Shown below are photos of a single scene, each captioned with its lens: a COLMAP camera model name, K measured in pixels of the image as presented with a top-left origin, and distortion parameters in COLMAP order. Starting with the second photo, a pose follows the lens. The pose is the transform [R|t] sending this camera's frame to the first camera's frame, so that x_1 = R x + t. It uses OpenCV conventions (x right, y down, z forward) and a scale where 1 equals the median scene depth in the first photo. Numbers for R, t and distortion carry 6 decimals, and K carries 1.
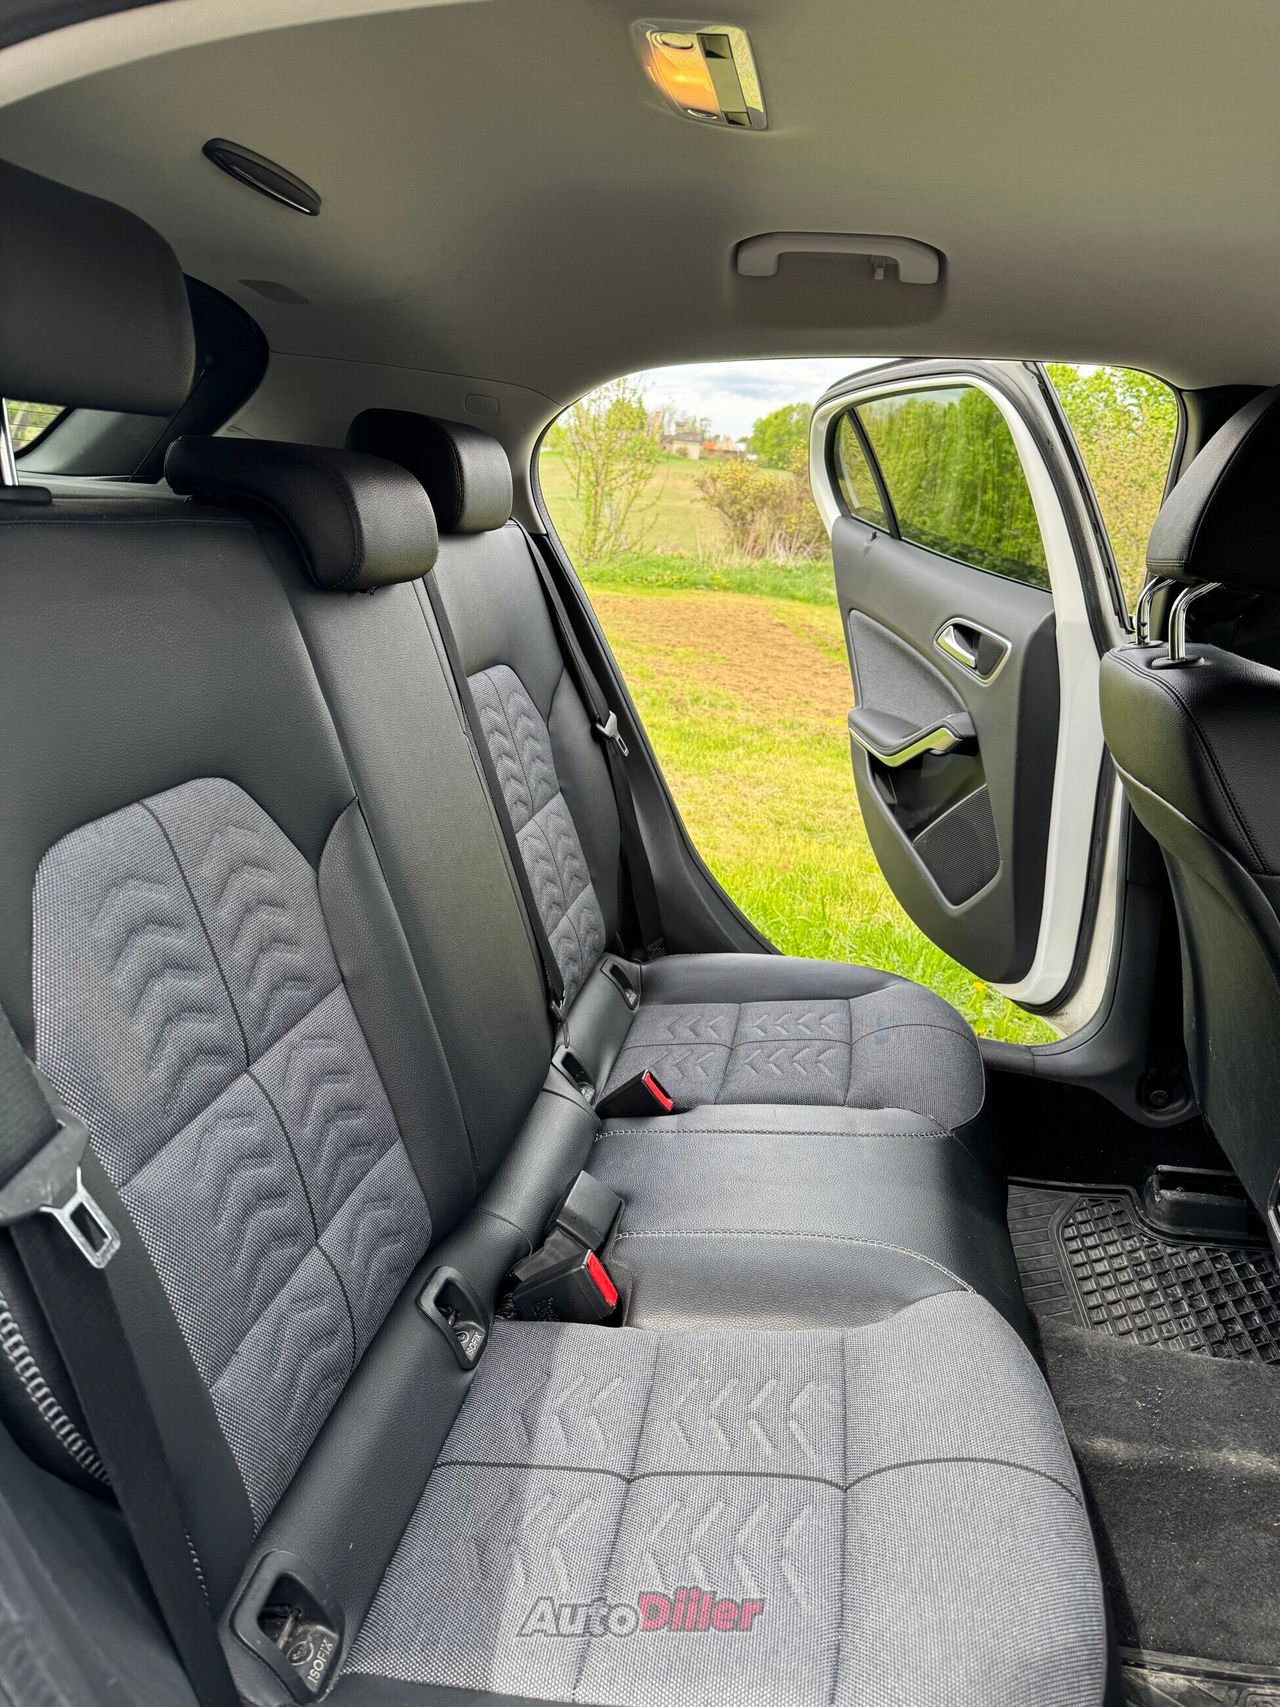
lens RADIAL K [[1209.0, 0, 636.7], [0, 1209.0, 847.1], [0, 0, 1]] dist [0.072956, -0.091412]
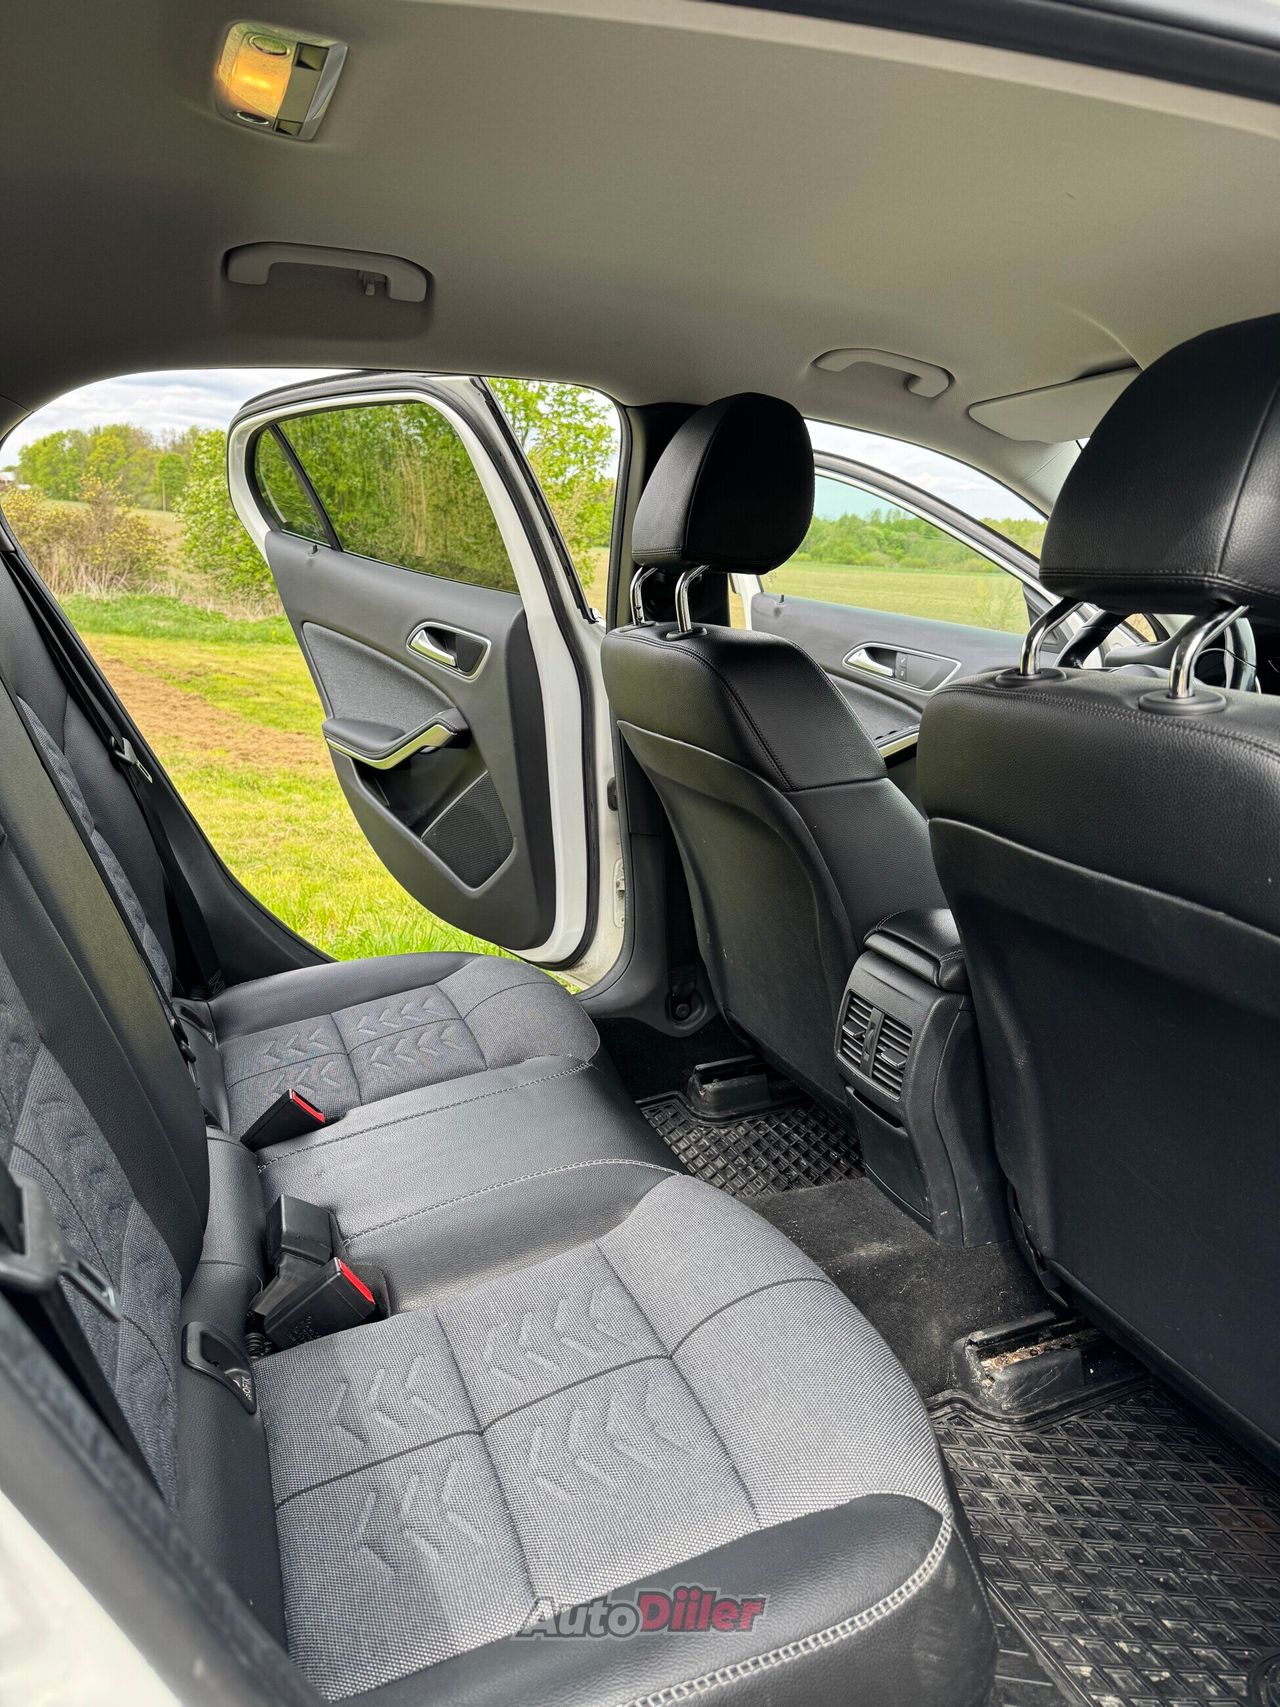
lens RADIAL K [[1209.0, 0, 617.7], [0, 1209.0, 847.0], [0, 0, 1]] dist [0.072956, -0.091412]
pose [[0.861580, -0.162923, 0.480765, -0.166281], [0.172835, 0.984660, 0.023946, 0.011116], [-0.477292, 0.062462, 0.876522, -0.000061]]
